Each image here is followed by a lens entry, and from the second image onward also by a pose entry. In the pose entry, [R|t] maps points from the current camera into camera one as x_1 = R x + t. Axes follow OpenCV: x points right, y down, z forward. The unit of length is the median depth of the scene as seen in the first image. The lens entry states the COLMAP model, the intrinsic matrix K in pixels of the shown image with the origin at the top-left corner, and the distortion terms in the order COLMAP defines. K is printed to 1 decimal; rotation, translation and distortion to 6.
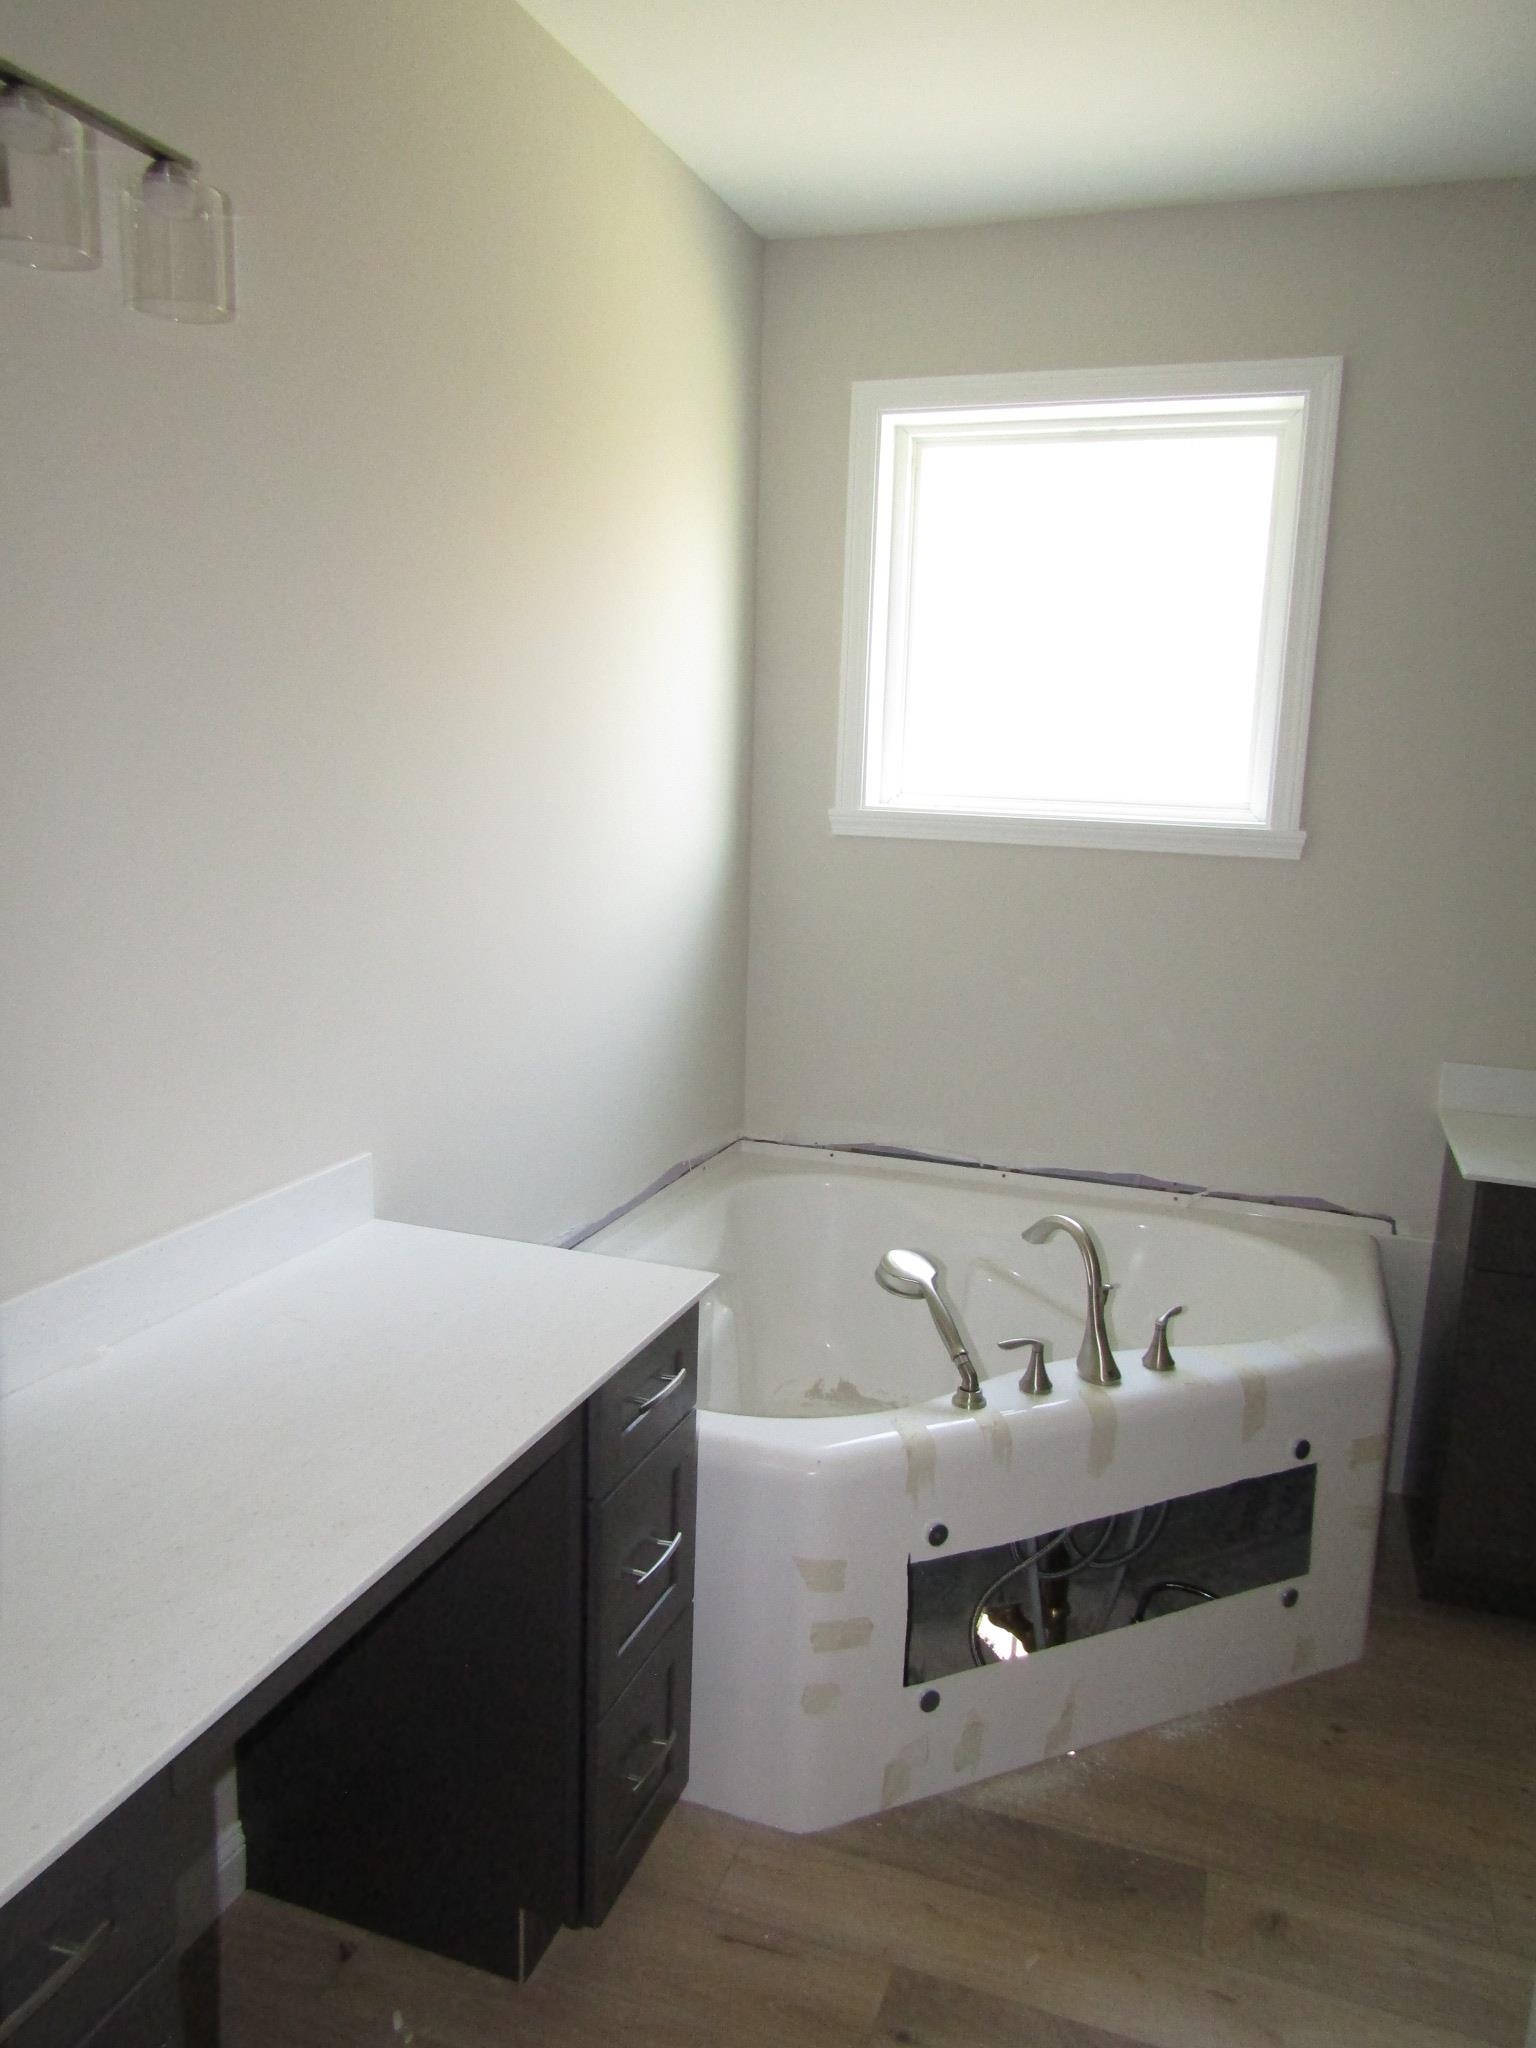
lens RADIAL K [[1468.5, 0, 768.9], [0, 1468.5, 1041.3], [0, 0, 1]] dist [0.001037, -0.007335]
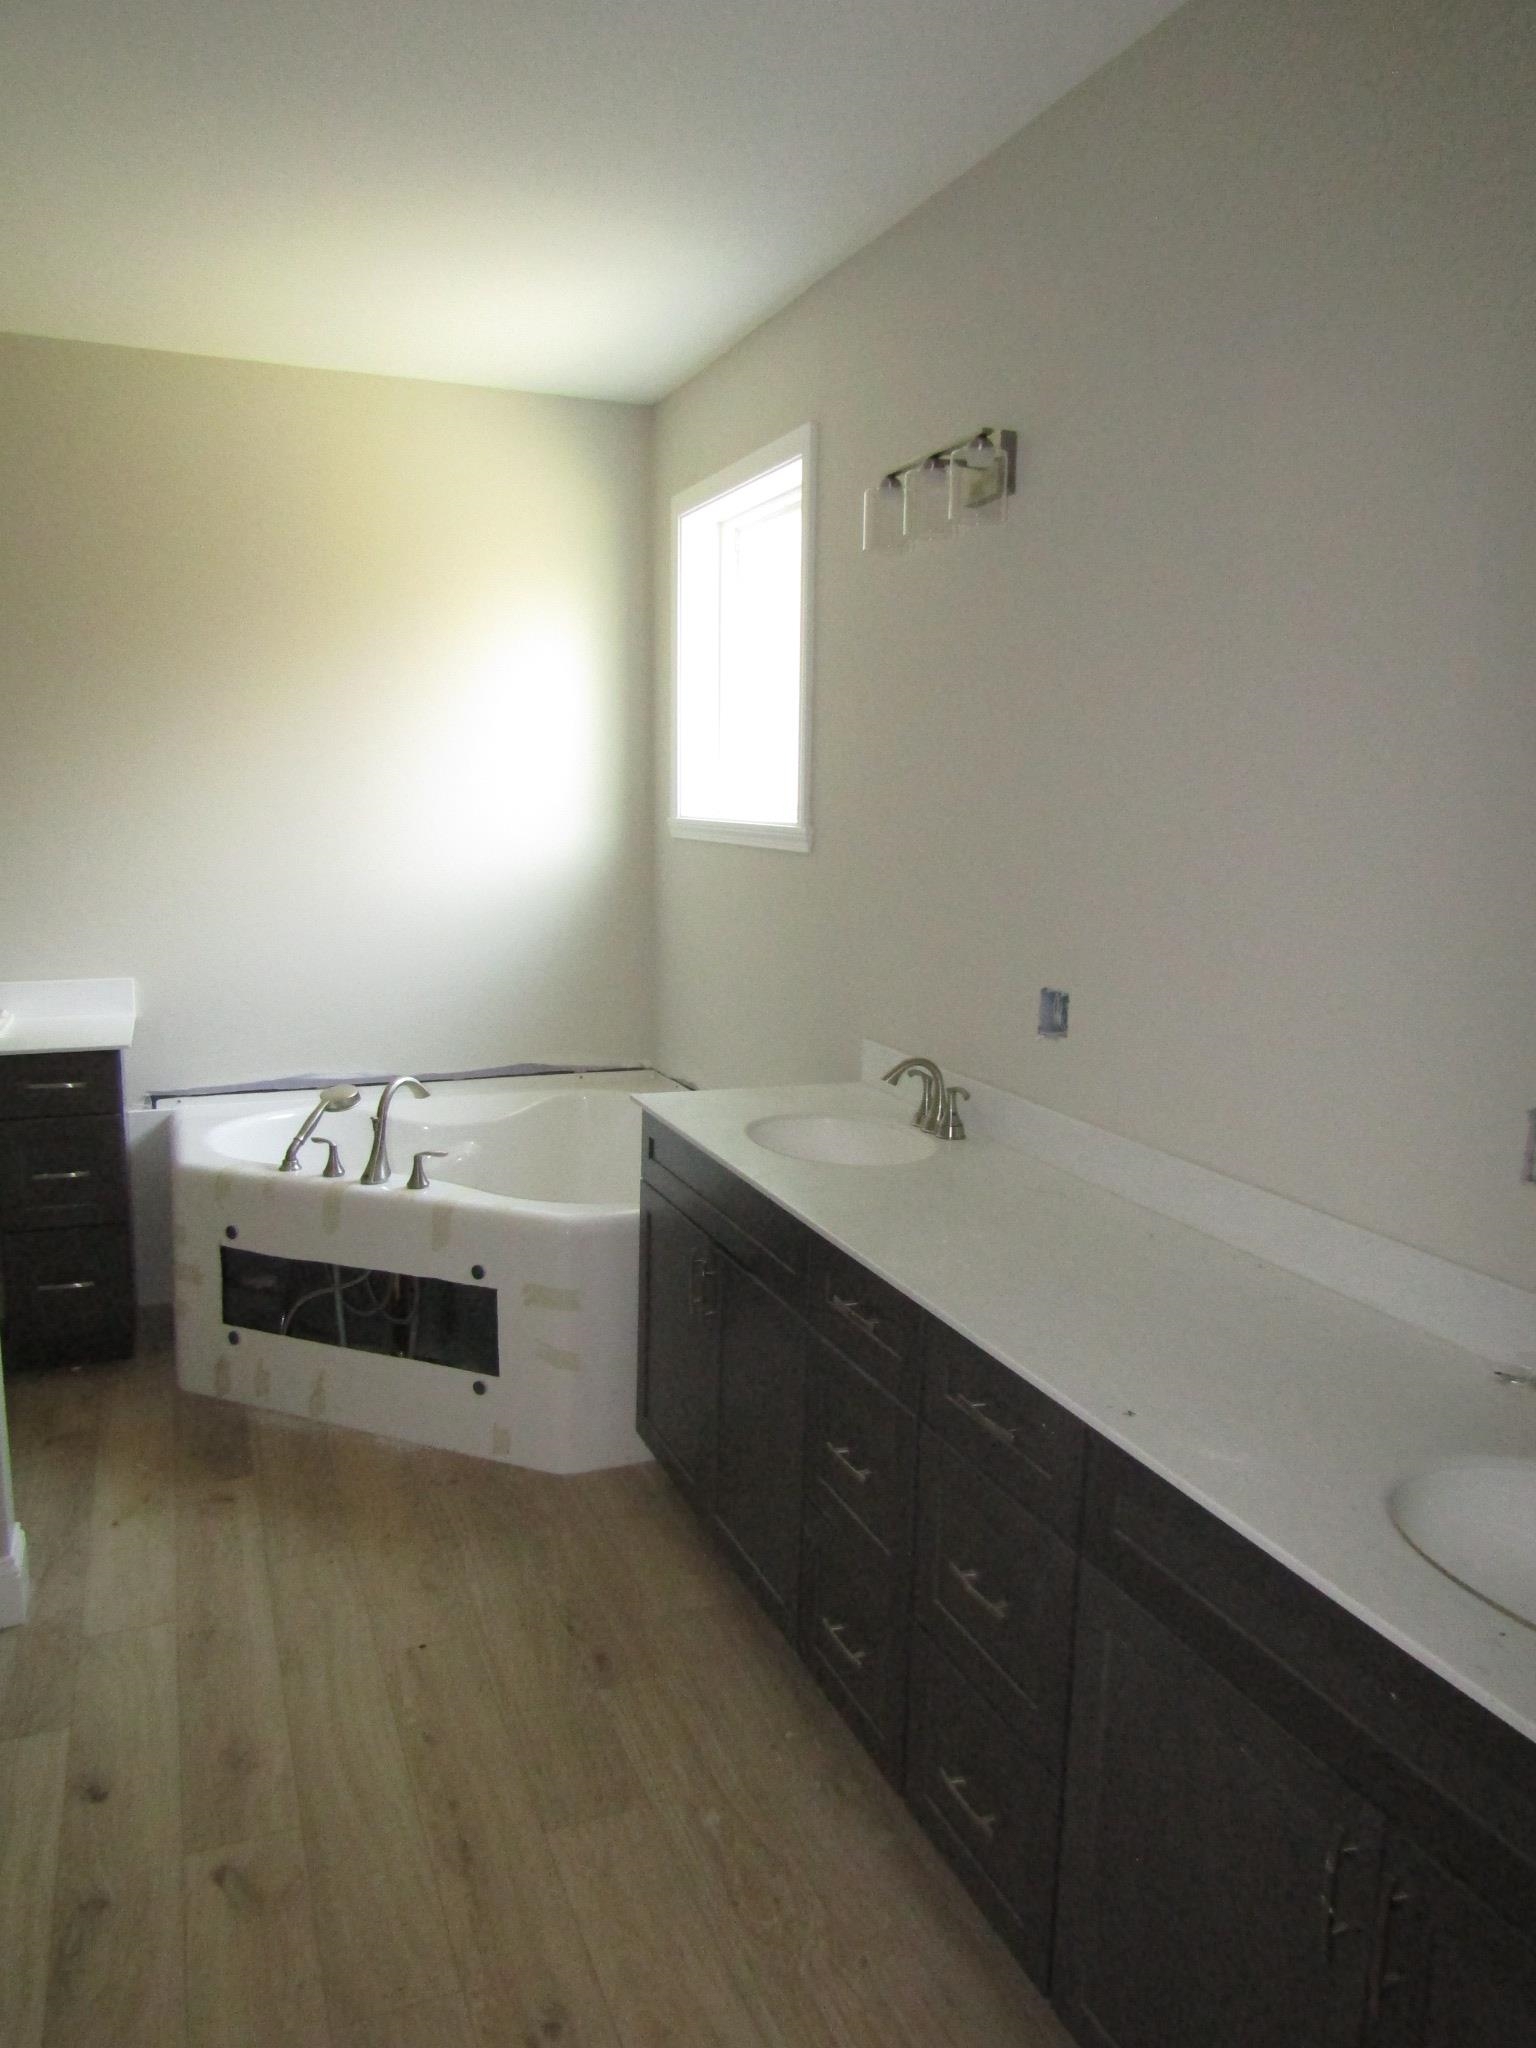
lens RADIAL K [[1468.5, 0, 775.4], [0, 1468.5, 1038.0], [0, 0, 1]] dist [0.001037, -0.007335]
pose [[0.664978, 0.102234, -0.739833, 1.495263], [-0.140830, 0.989981, 0.010219, 0.014418], [0.733465, 0.097395, 0.672713, 0.272435]]
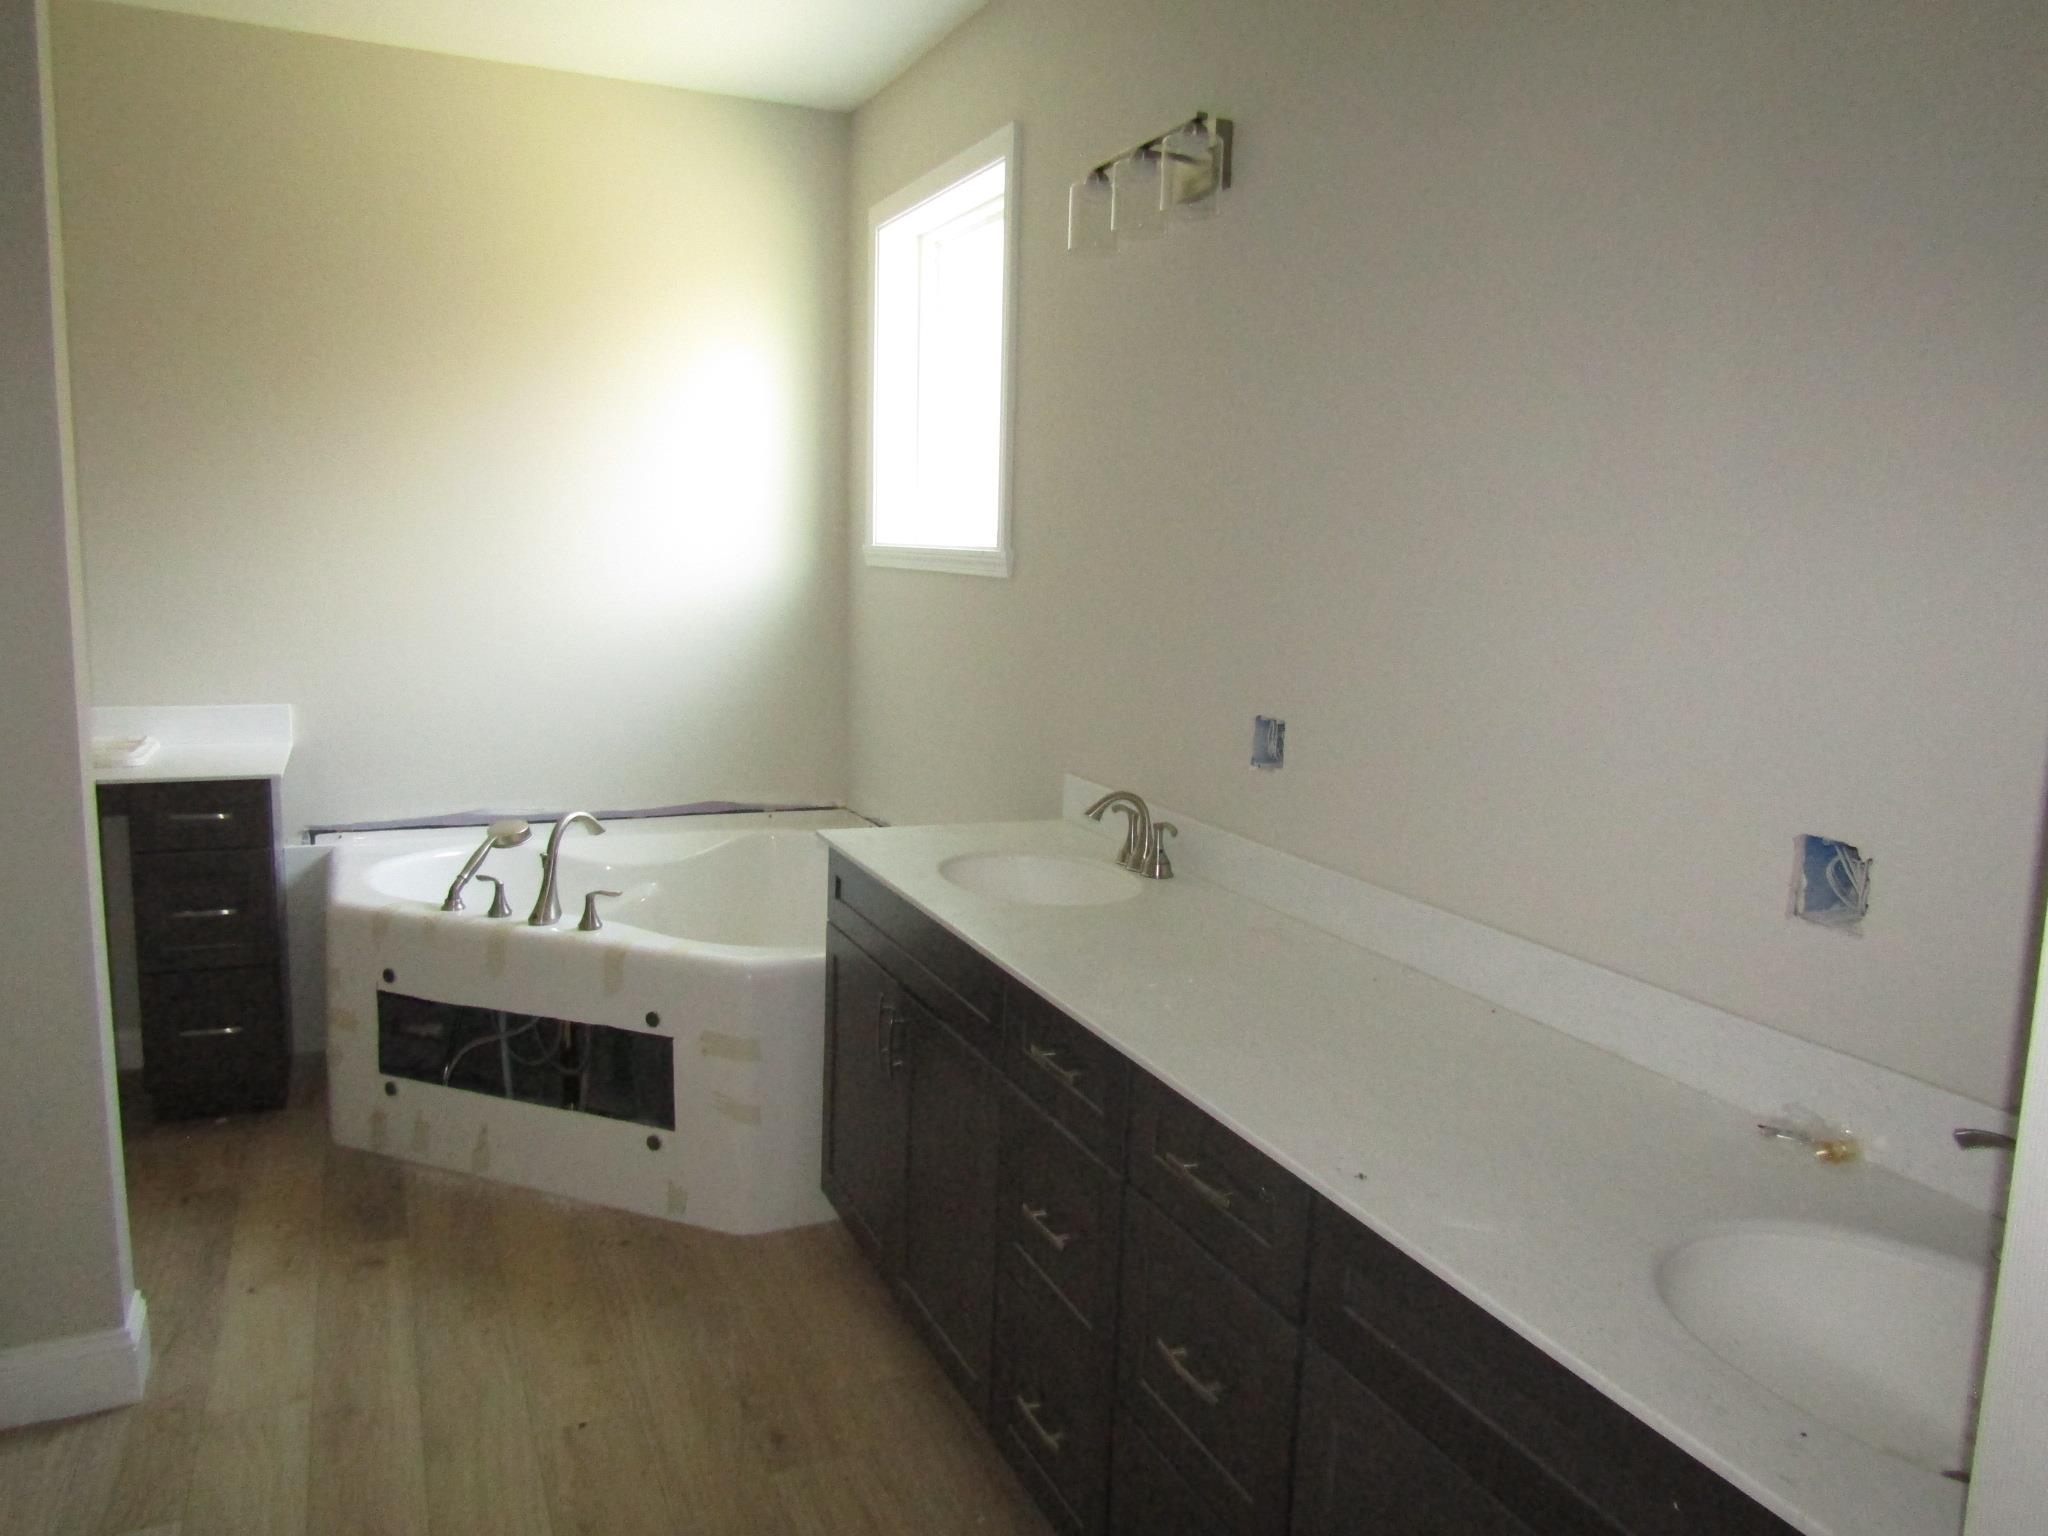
lens RADIAL K [[1468.5, 0, 1019.6], [0, 1468.5, 780.1], [0, 0, 1]] dist [0.001037, -0.007335]
pose [[0.685571, 0.103315, -0.720638, 1.443953], [-0.148242, 0.988951, 0.000753, 0.028565], [0.712753, 0.106312, 0.693312, 0.327380]]
